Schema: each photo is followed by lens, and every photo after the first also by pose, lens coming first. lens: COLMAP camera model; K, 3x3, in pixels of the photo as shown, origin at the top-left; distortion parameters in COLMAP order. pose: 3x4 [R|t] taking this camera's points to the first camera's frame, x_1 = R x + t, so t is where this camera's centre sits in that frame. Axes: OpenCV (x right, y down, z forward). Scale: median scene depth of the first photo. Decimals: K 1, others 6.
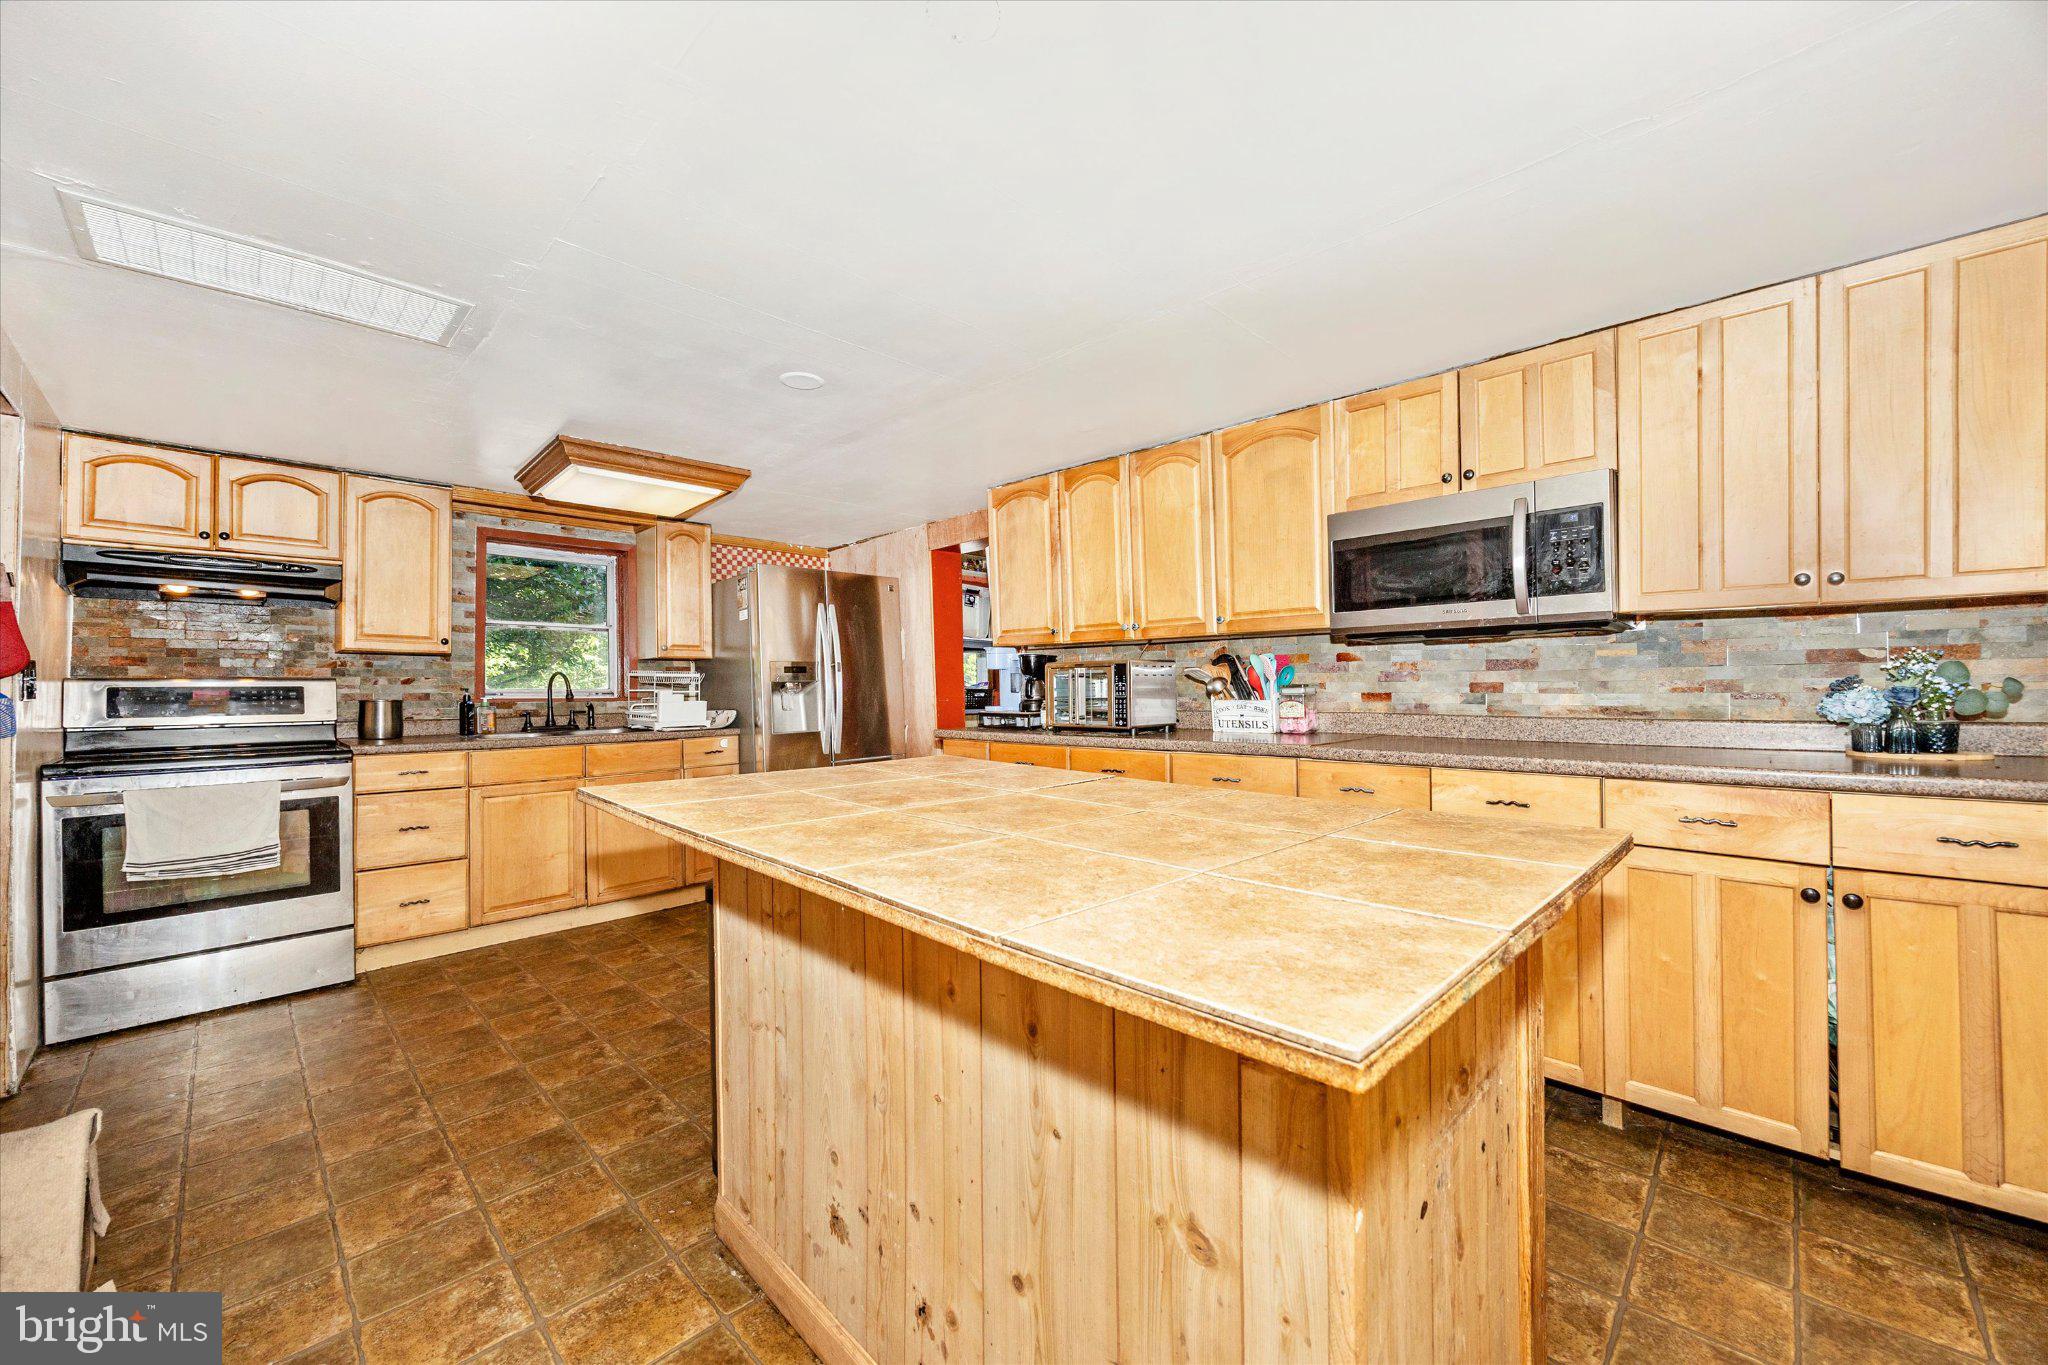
lens RADIAL K [[793.4, 0, 1006.5], [0, 793.4, 674.8], [0, 0, 1]] dist [-0.001960, -0.000956]
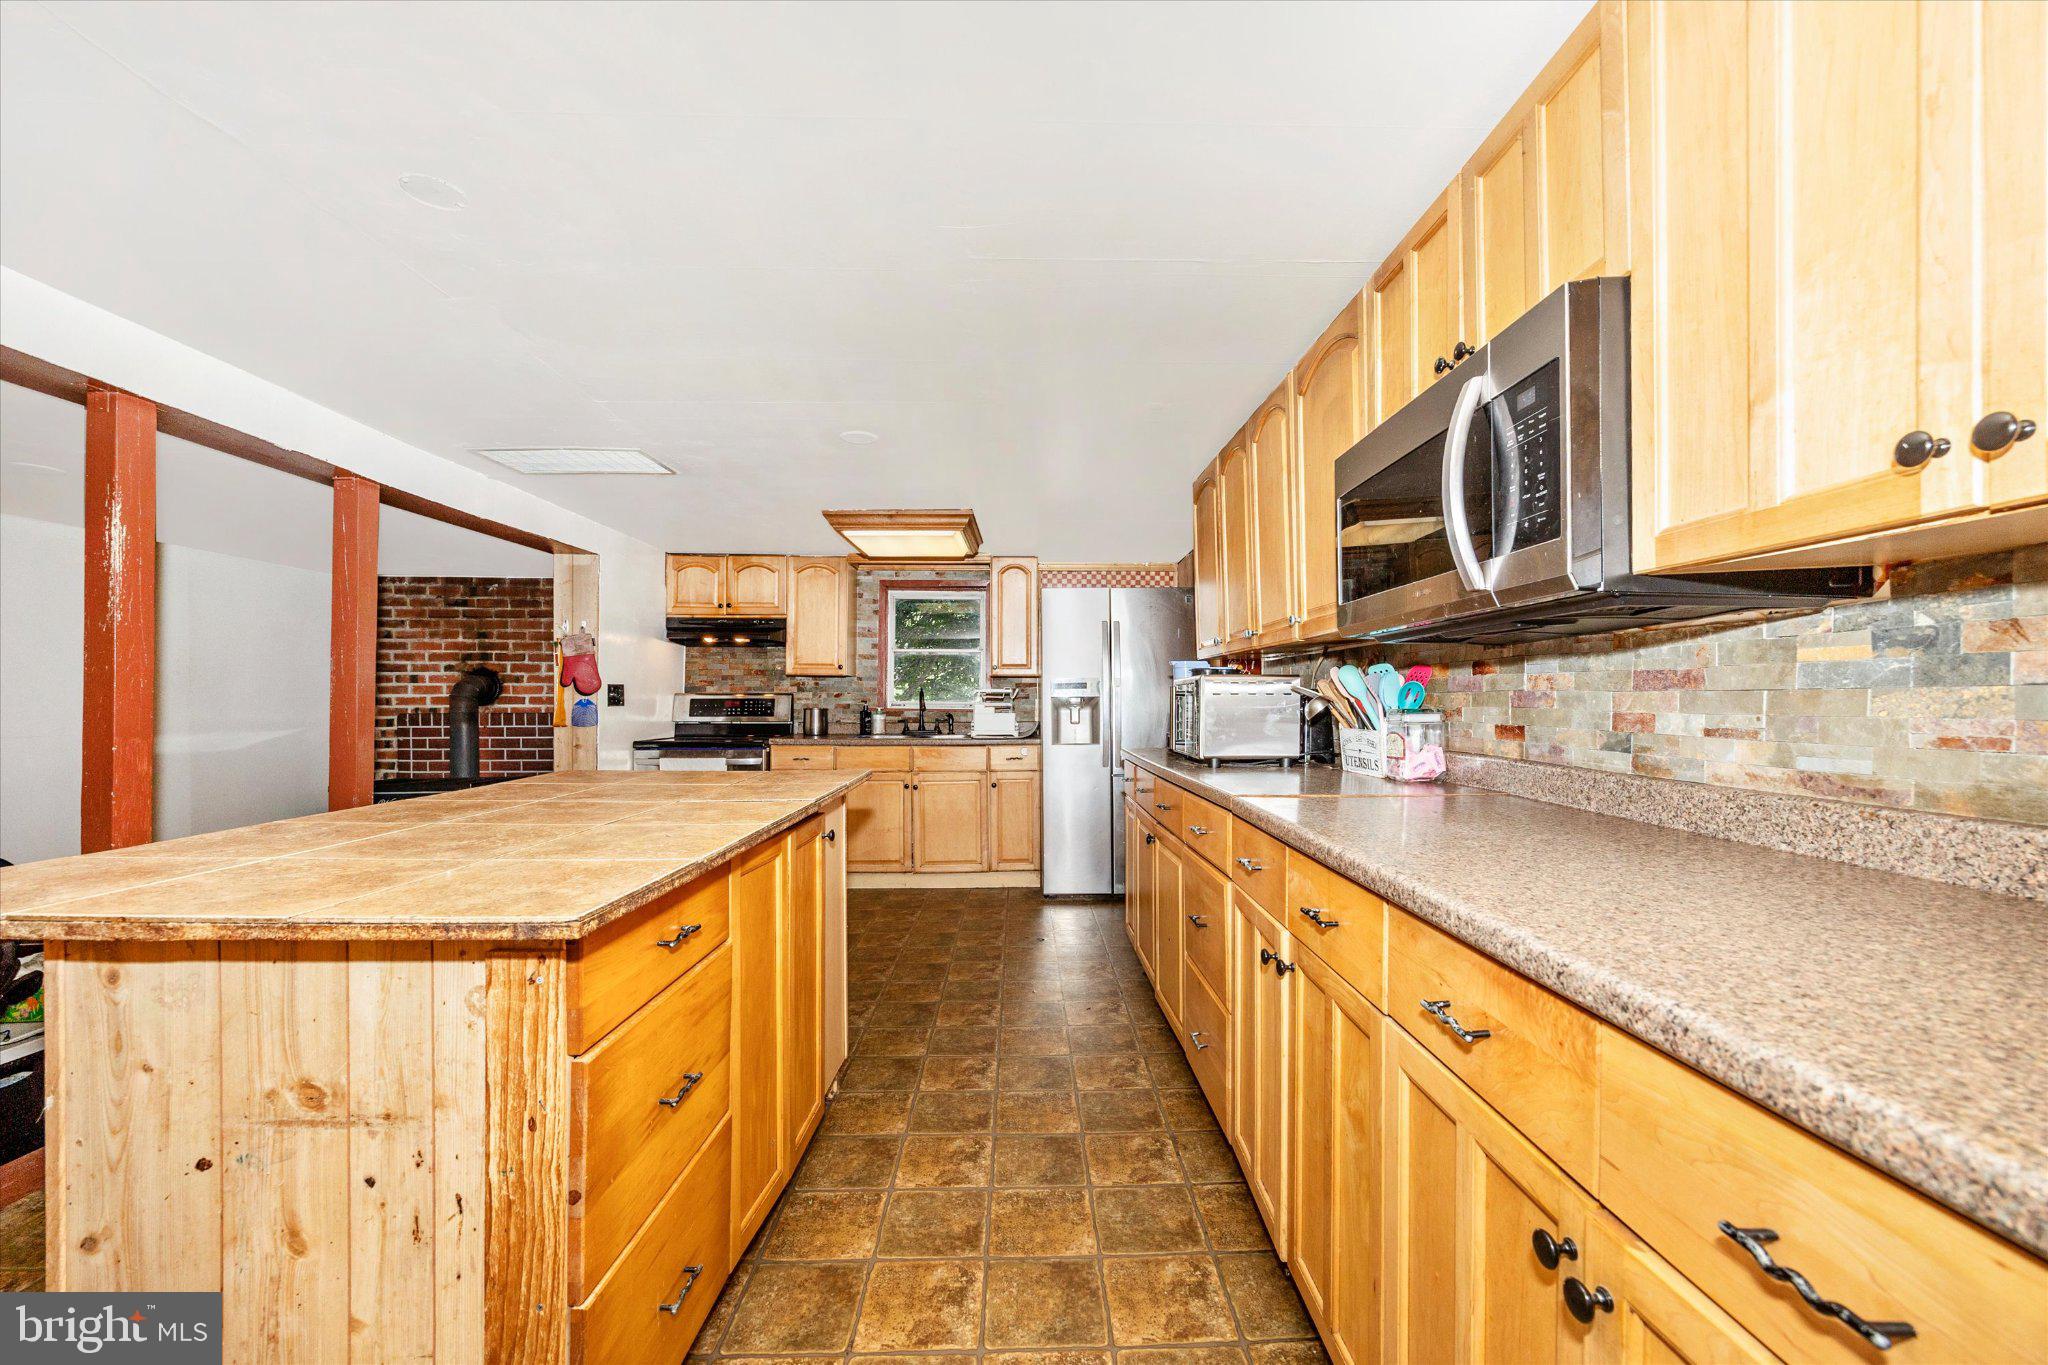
lens RADIAL K [[793.4, 0, 1028.8], [0, 793.4, 722.3], [0, 0, 1]] dist [-0.001960, -0.000956]
pose [[0.714402, 0.027830, -0.699182, 0.518267], [0.007303, 0.998858, 0.047220, -0.009175], [0.699698, -0.038841, 0.713382, 0.245310]]
